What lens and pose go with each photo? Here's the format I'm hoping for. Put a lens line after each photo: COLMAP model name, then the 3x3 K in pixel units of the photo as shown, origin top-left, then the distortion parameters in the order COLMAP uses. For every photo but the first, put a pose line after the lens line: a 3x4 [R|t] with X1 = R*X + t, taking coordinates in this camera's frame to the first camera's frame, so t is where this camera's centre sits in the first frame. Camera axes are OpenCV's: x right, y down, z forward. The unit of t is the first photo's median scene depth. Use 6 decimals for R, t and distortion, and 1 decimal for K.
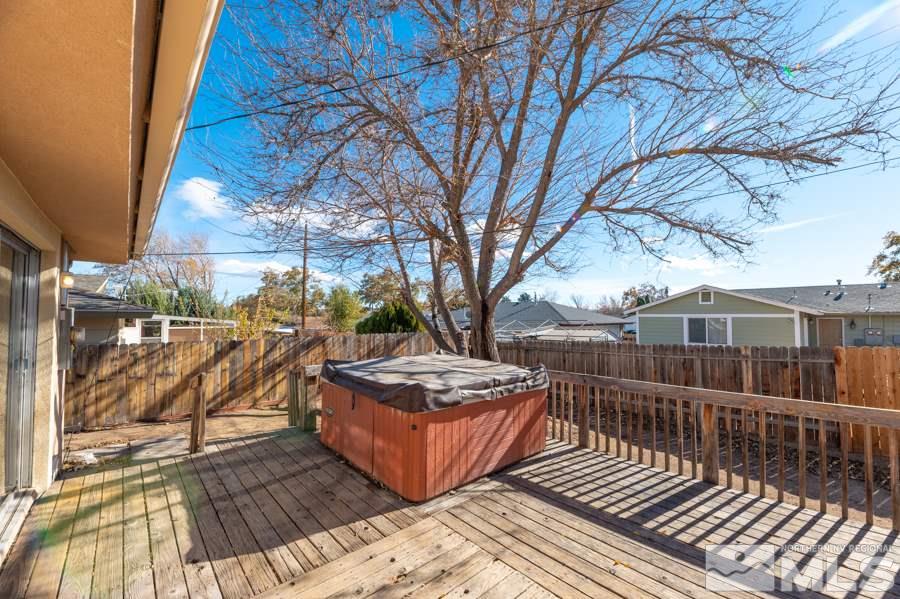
lens RADIAL K [[366.7, 0, 449.4], [0, 366.7, 301.7], [0, 0, 1]] dist [-0.000535, -0.000209]
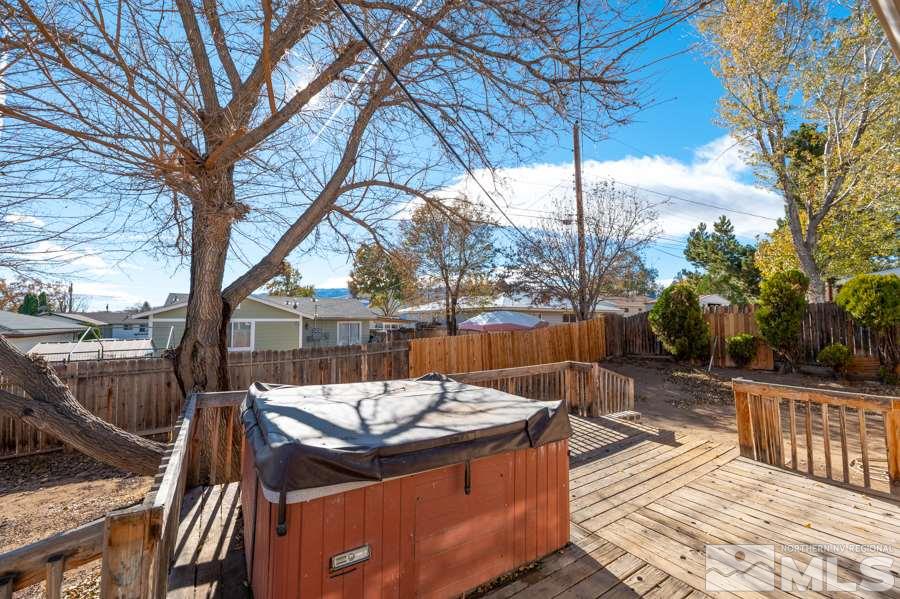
lens RADIAL K [[366.7, 0, 449.4], [0, 366.7, 301.7], [0, 0, 1]] dist [-0.000535, -0.000209]
pose [[0.158165, 0.046795, 0.986303, -0.820440], [-0.036568, 0.998469, -0.041508, 0.028983], [-0.986735, -0.029502, 0.159634, 0.940611]]
